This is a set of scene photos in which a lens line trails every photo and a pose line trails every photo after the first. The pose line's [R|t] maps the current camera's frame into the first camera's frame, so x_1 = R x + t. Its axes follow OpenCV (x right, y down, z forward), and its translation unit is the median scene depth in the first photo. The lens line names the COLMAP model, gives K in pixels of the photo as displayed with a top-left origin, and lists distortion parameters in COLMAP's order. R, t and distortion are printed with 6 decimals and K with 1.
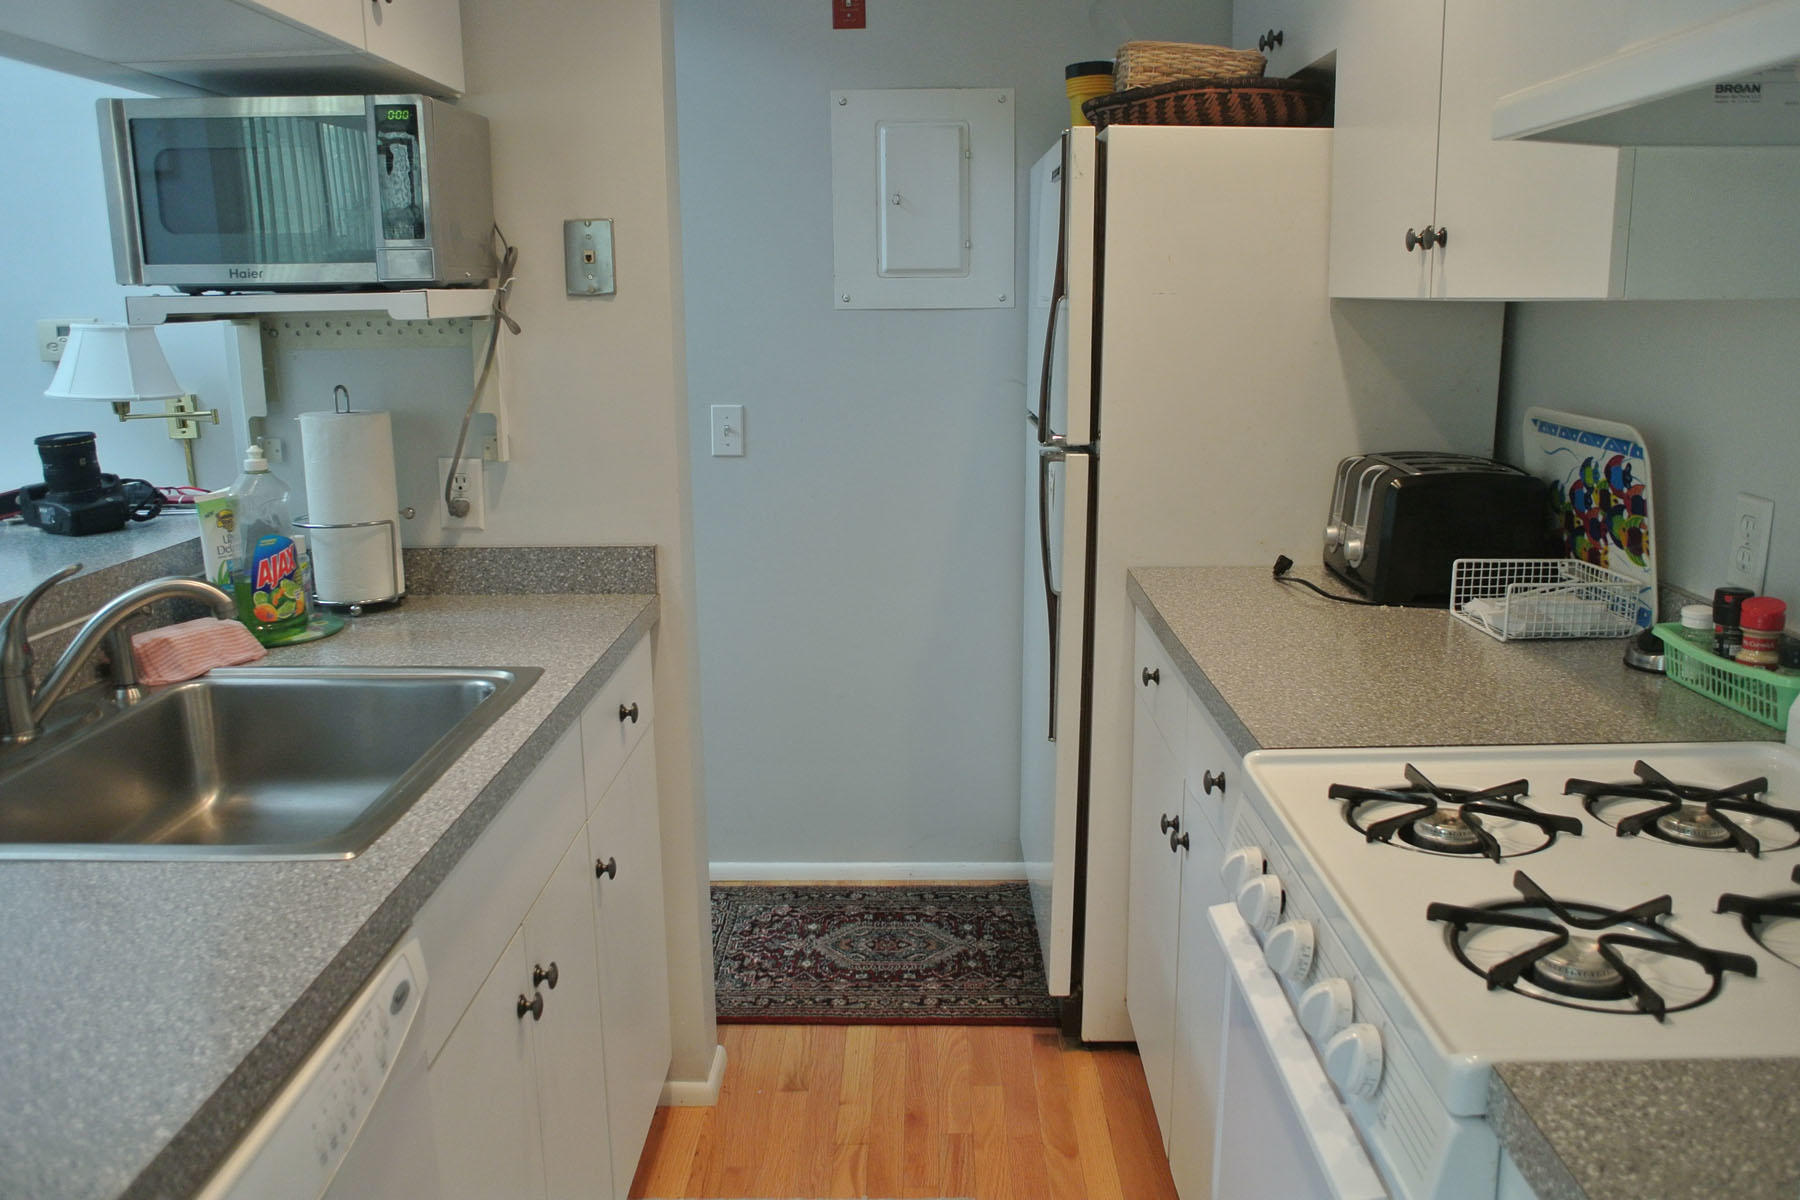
lens RADIAL K [[1385.7, 0, 900.0], [0, 1385.7, 600.0], [0, 0, 1]] dist [-0.098264, 0.065311]
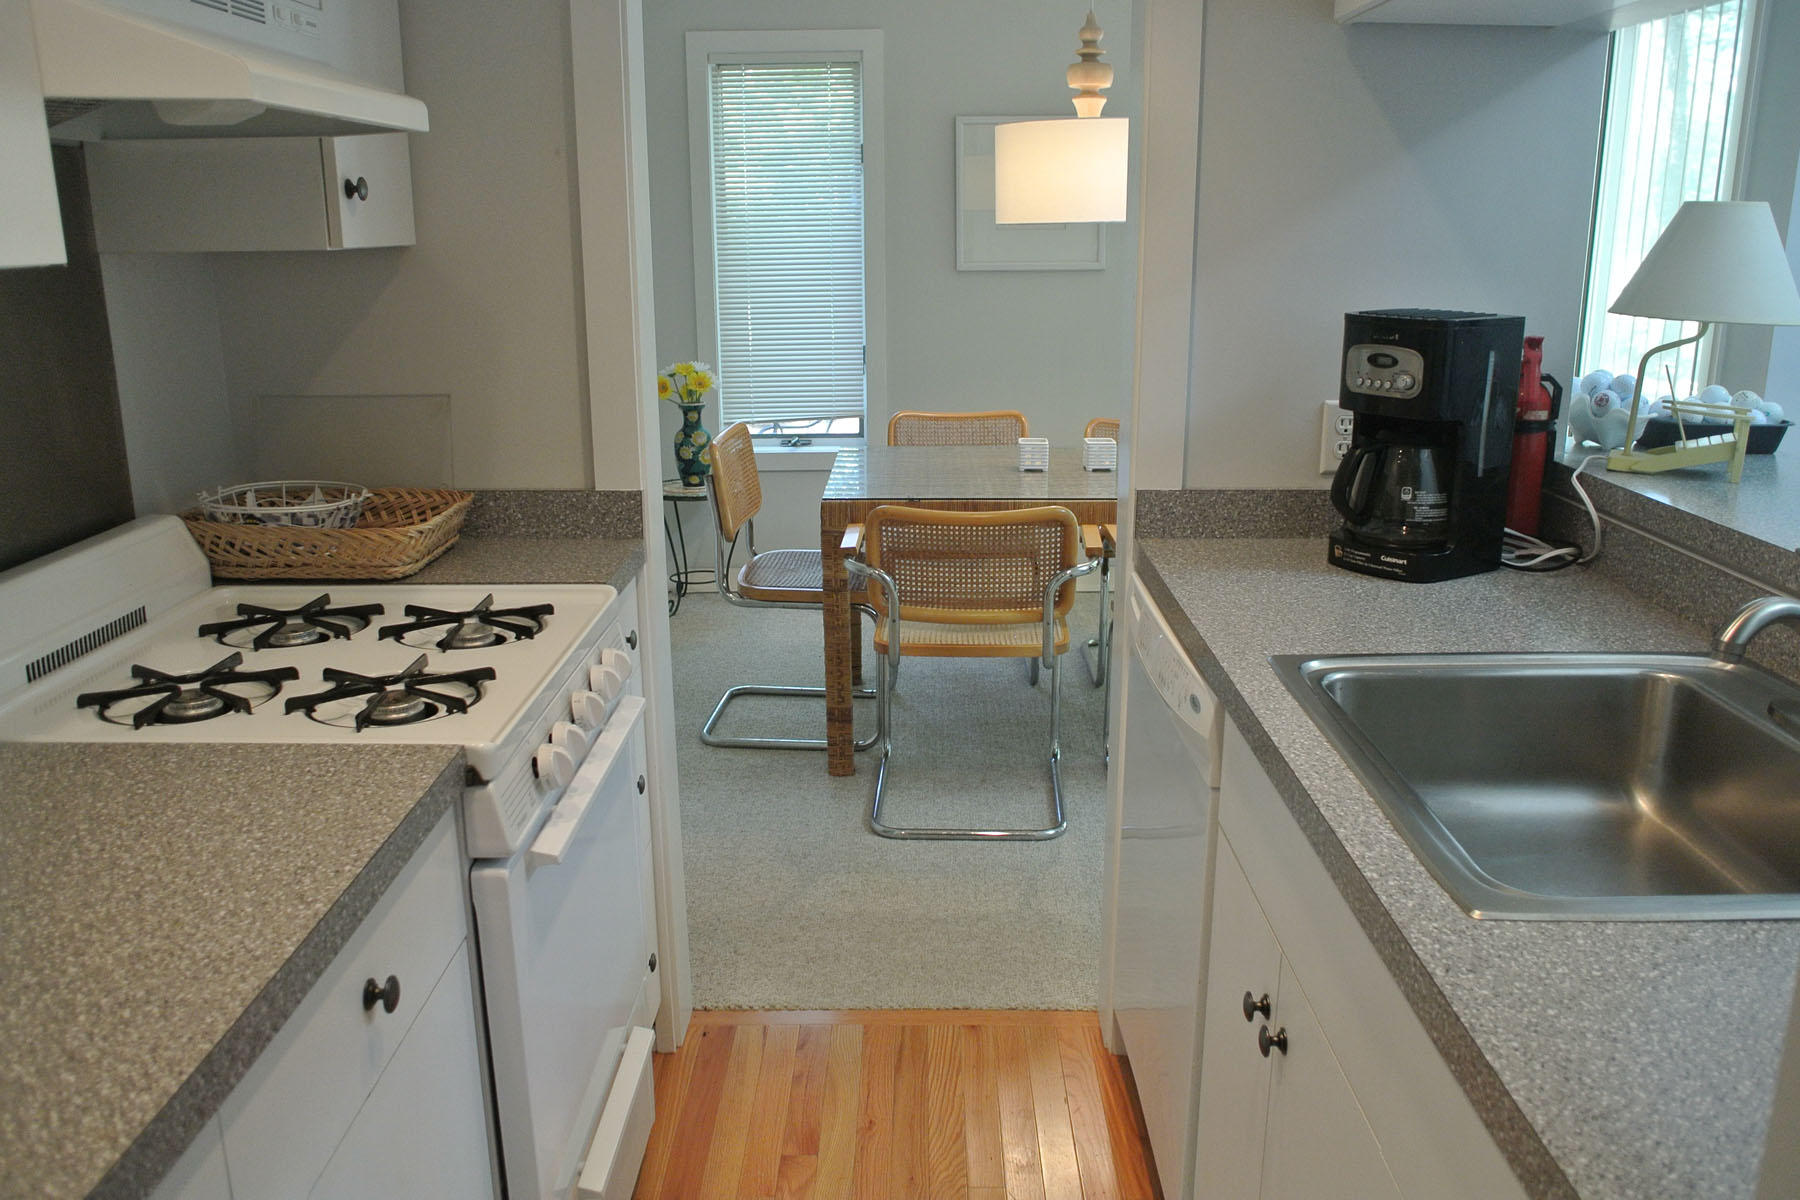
lens RADIAL K [[1385.7, 0, 900.0], [0, 1385.7, 600.0], [0, 0, 1]] dist [-0.098264, 0.065311]
pose [[-0.999902, 0.013987, -0.000617, -0.028200], [0.012111, 0.886172, 0.463199, -0.363269], [0.007026, 0.463146, -0.886254, 1.597235]]
